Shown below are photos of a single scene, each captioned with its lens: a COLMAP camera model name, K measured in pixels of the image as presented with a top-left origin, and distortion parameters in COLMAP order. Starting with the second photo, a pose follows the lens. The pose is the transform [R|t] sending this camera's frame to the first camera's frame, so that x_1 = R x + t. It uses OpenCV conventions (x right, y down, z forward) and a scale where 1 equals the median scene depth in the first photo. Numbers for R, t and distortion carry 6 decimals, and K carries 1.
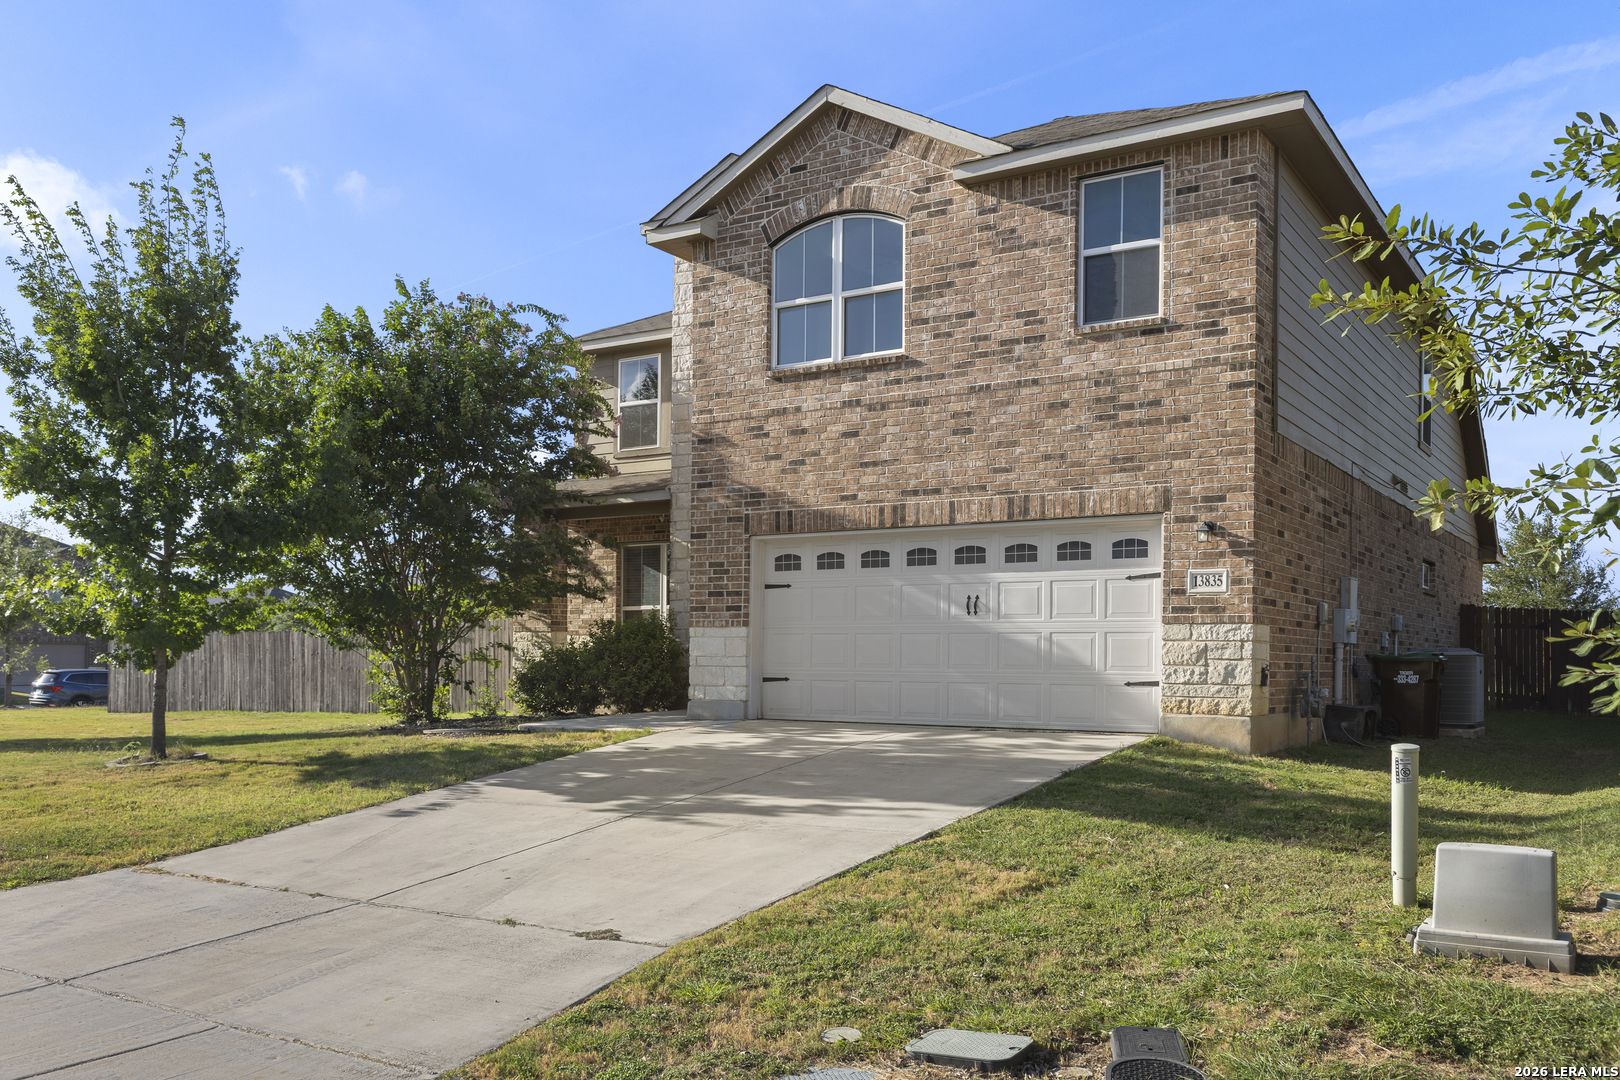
lens RADIAL K [[1379.6, 0, 810.0], [0, 1379.6, 540.0], [0, 0, 1]] dist [-0.004717, -0.004072]
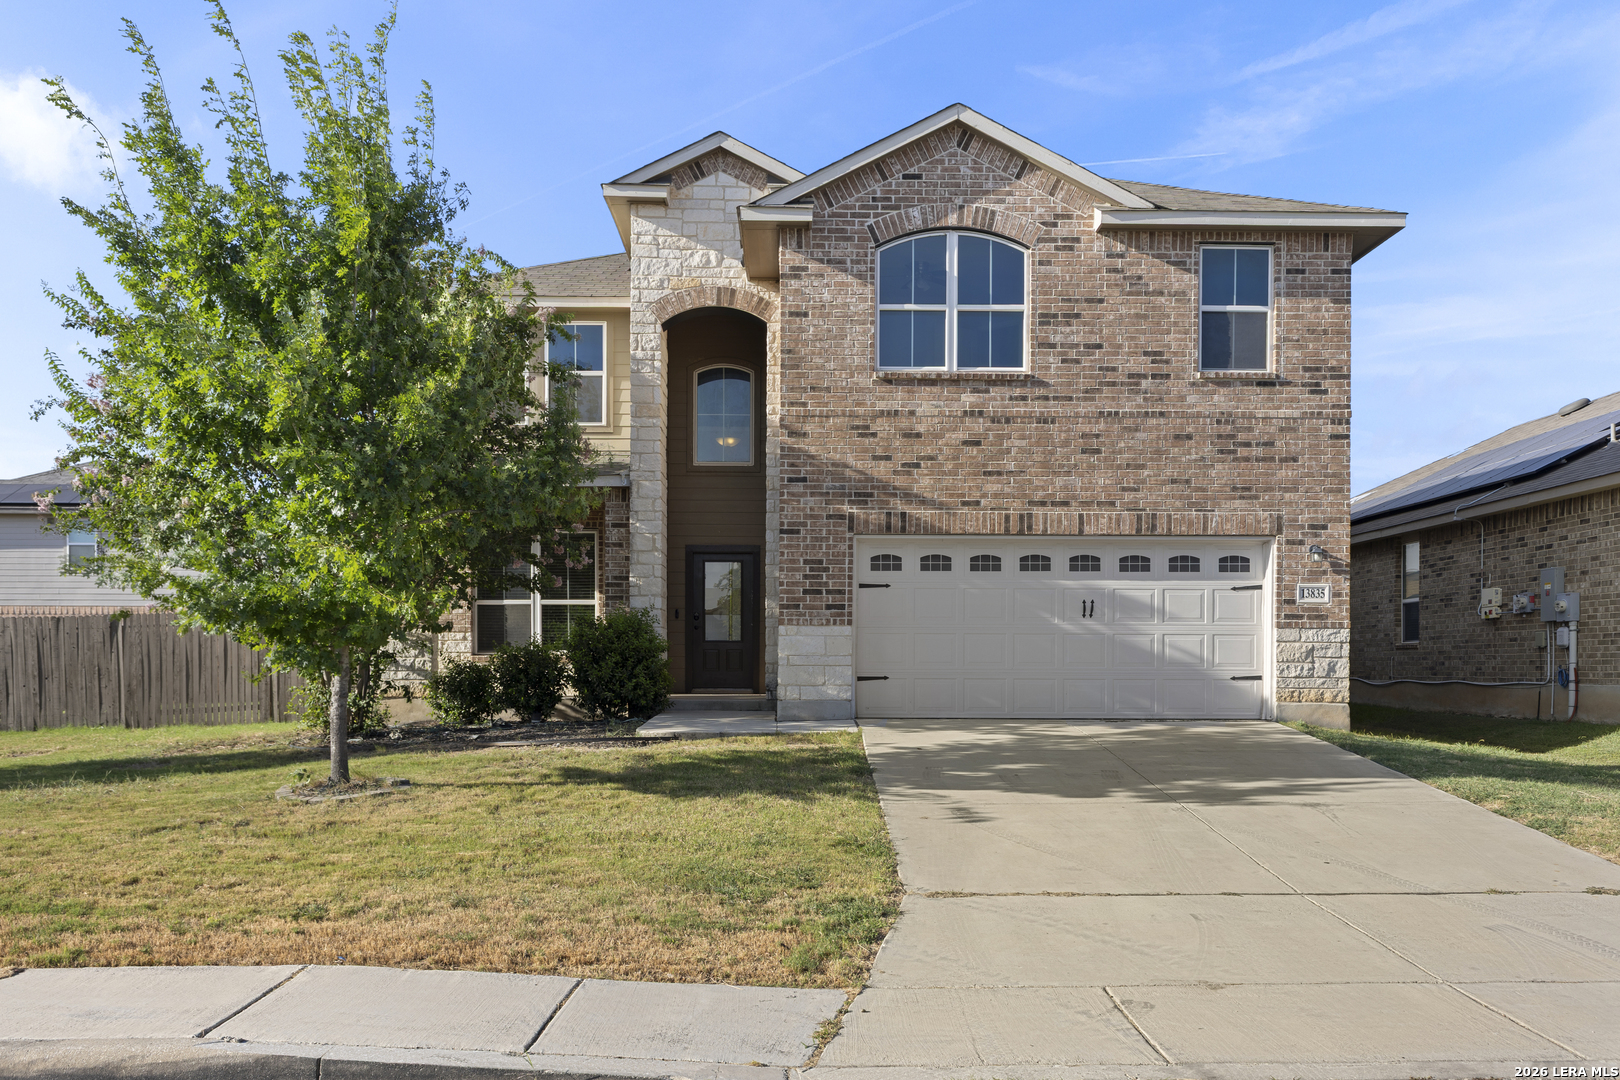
lens RADIAL K [[1379.6, 0, 810.0], [0, 1379.6, 540.0], [0, 0, 1]] dist [-0.004717, -0.004072]
pose [[0.823547, 0.044733, 0.565482, -0.691397], [-0.046584, 0.998852, -0.011171, 0.014888], [-0.565332, -0.017143, 0.824685, 0.216052]]
